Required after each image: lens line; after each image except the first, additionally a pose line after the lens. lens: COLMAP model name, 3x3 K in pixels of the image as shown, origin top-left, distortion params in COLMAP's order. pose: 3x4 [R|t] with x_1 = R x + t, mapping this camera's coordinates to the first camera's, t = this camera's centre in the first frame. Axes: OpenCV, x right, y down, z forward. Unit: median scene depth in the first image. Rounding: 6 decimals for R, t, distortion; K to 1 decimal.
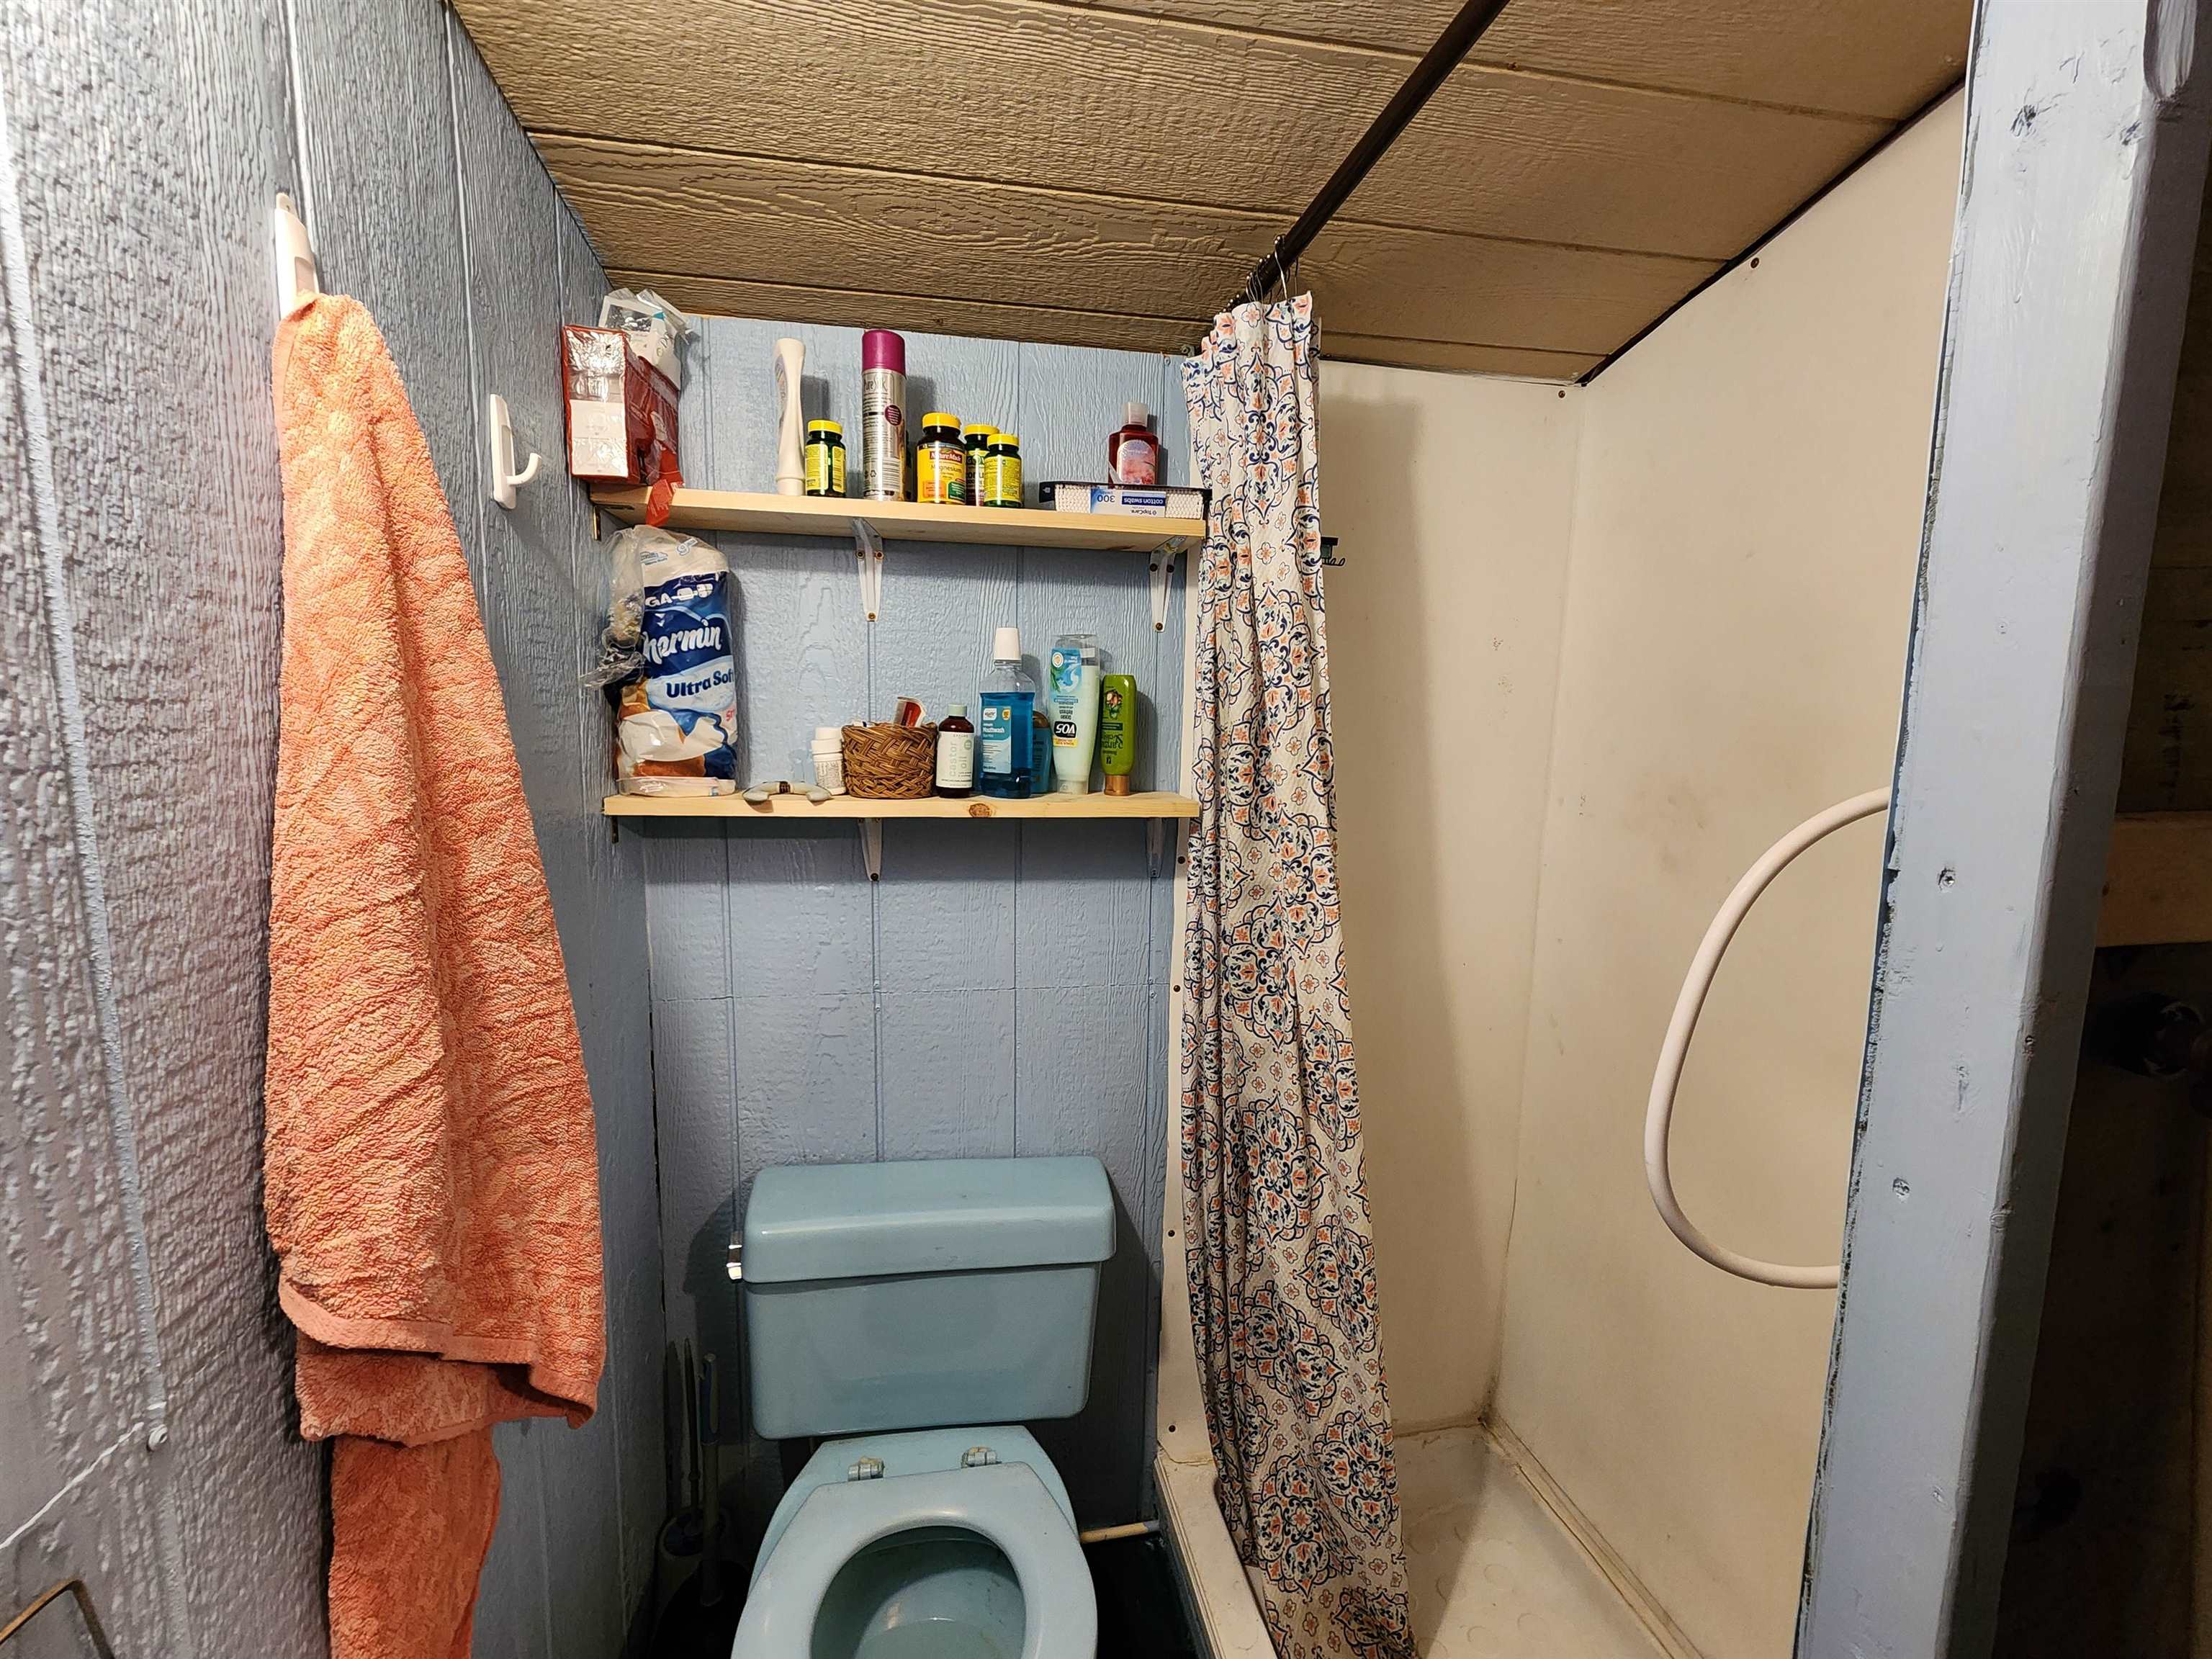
lens RADIAL K [[906.3, 0, 1092.2], [0, 906.3, 826.7], [0, 0, 1]] dist [-0.002535, -0.000042]
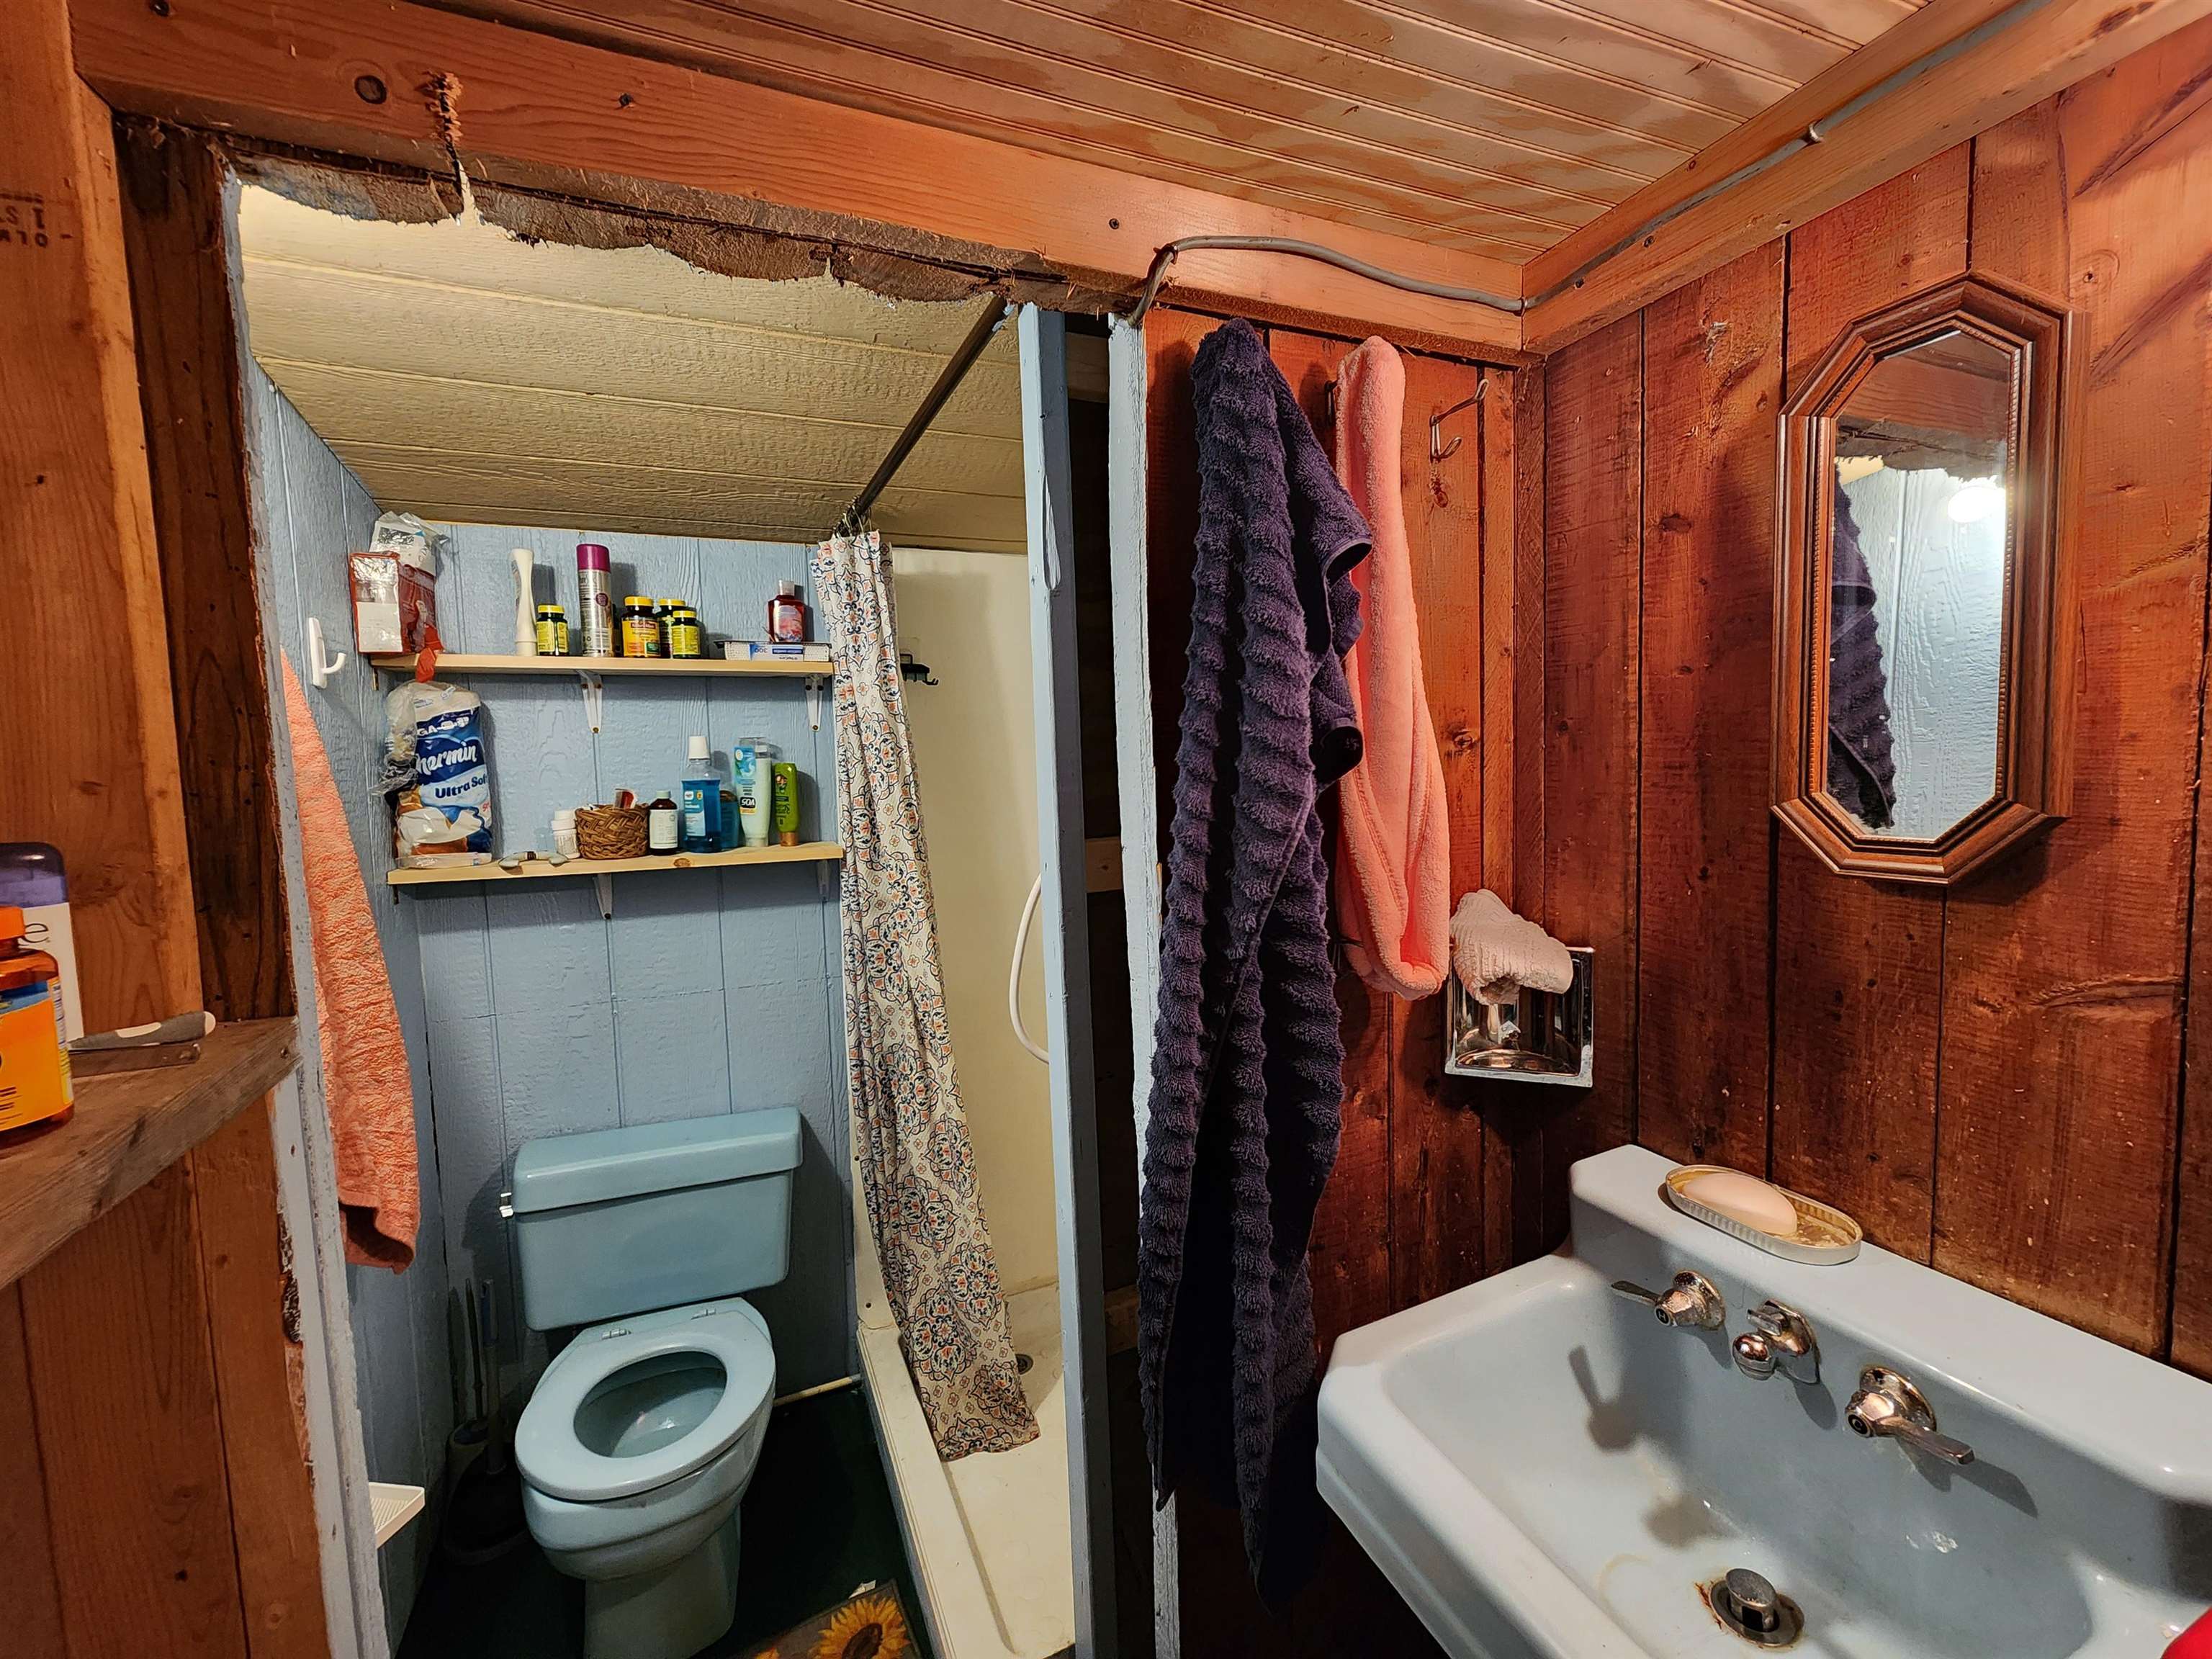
lens RADIAL K [[912.3, 0, 1100.5], [0, 912.3, 822.2], [0, 0, 1]] dist [-0.000733, 0.000752]
pose [[0.972855, -0.056118, 0.224506, 0.203776], [0.065717, 0.997206, -0.035509, 0.012817], [-0.221886, 0.049299, 0.973825, -0.574377]]
